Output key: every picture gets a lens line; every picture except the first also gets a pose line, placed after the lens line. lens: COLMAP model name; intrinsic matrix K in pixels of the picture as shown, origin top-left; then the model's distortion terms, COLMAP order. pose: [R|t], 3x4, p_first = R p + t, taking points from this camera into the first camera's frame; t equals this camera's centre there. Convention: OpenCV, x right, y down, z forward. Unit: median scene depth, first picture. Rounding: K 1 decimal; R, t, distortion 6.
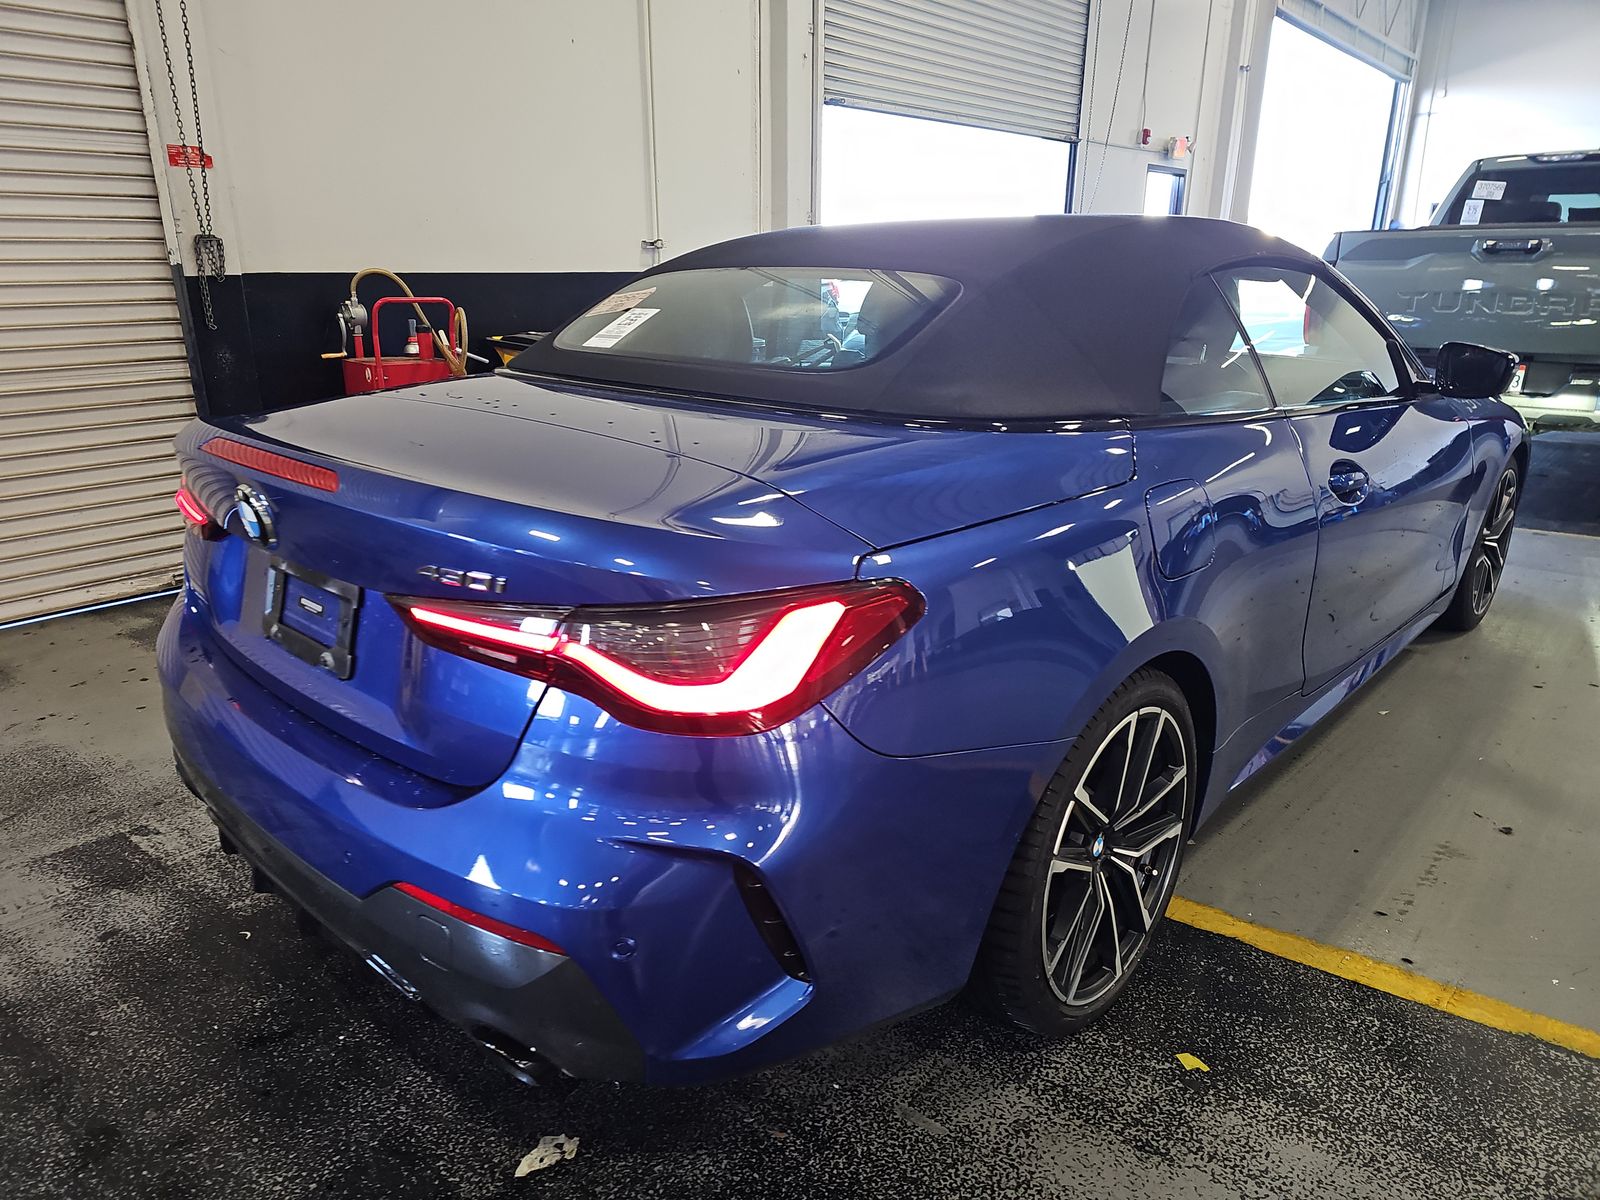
lens RADIAL K [[1072.1, 0, 793.4], [0, 1072.1, 597.0], [0, 0, 1]] dist [0.056642, -0.037049]
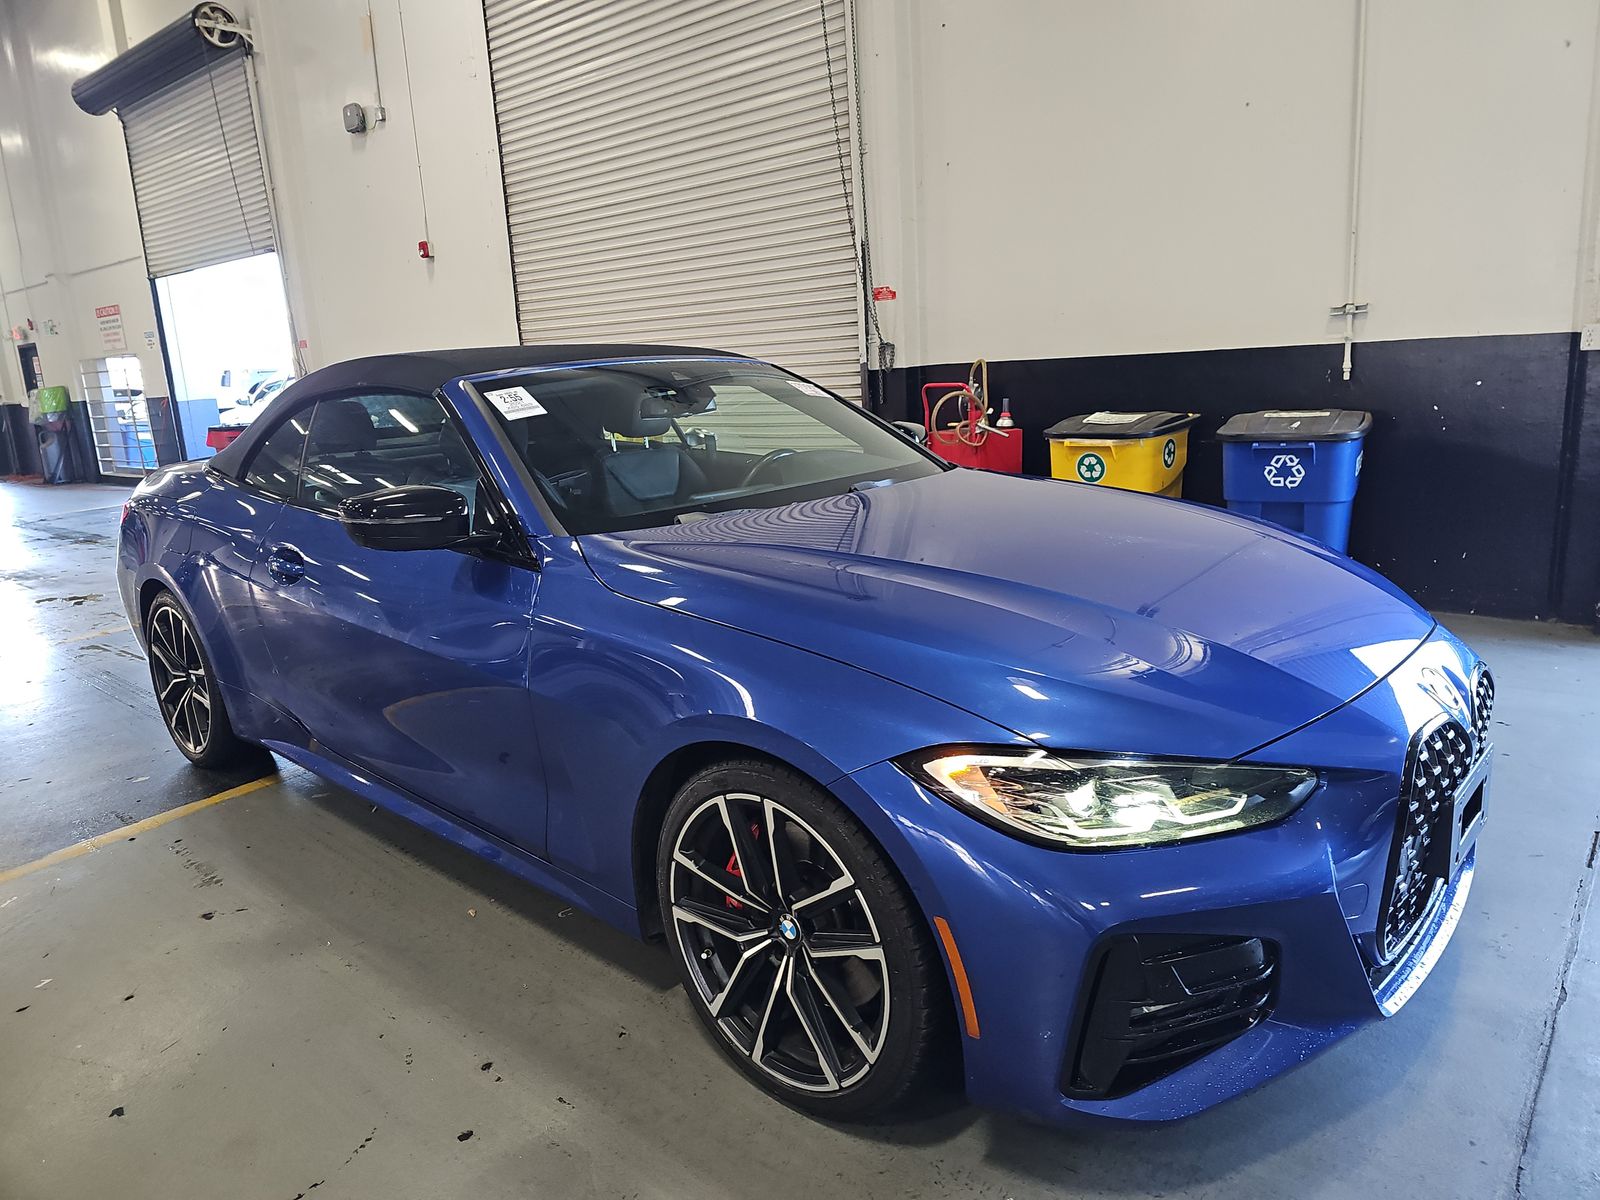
lens RADIAL K [[1072.1, 0, 793.4], [0, 1072.1, 597.0], [0, 0, 1]] dist [0.056642, -0.037049]
pose [[-0.008644, 0.220925, -0.975253, 0.598087], [-0.245843, 0.944885, 0.216225, -0.170605], [0.969271, 0.241628, 0.046146, 0.524664]]
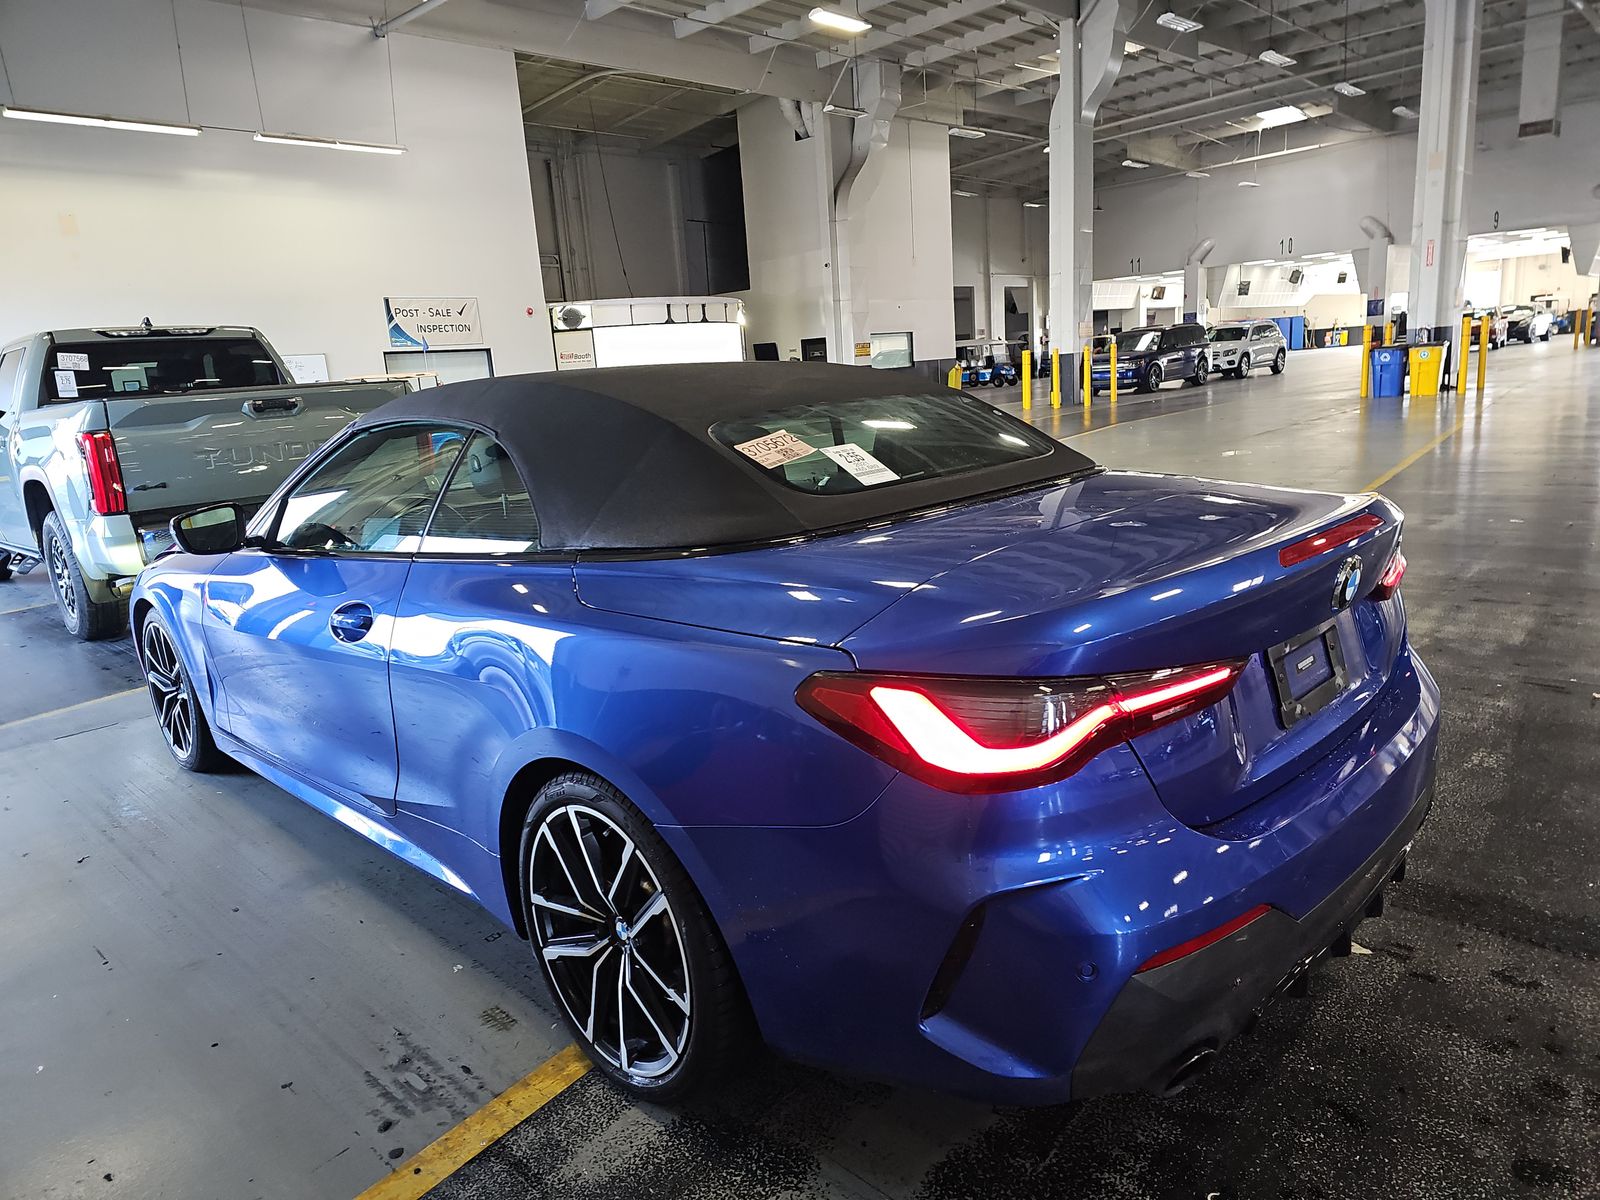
lens RADIAL K [[1072.1, 0, 793.4], [0, 1072.1, 597.0], [0, 0, 1]] dist [0.056642, -0.037049]
pose [[0.085358, -0.217646, 0.972288, -0.390548], [0.365230, 0.914757, 0.172704, -0.115786], [-0.926996, 0.340367, 0.157573, 0.332166]]
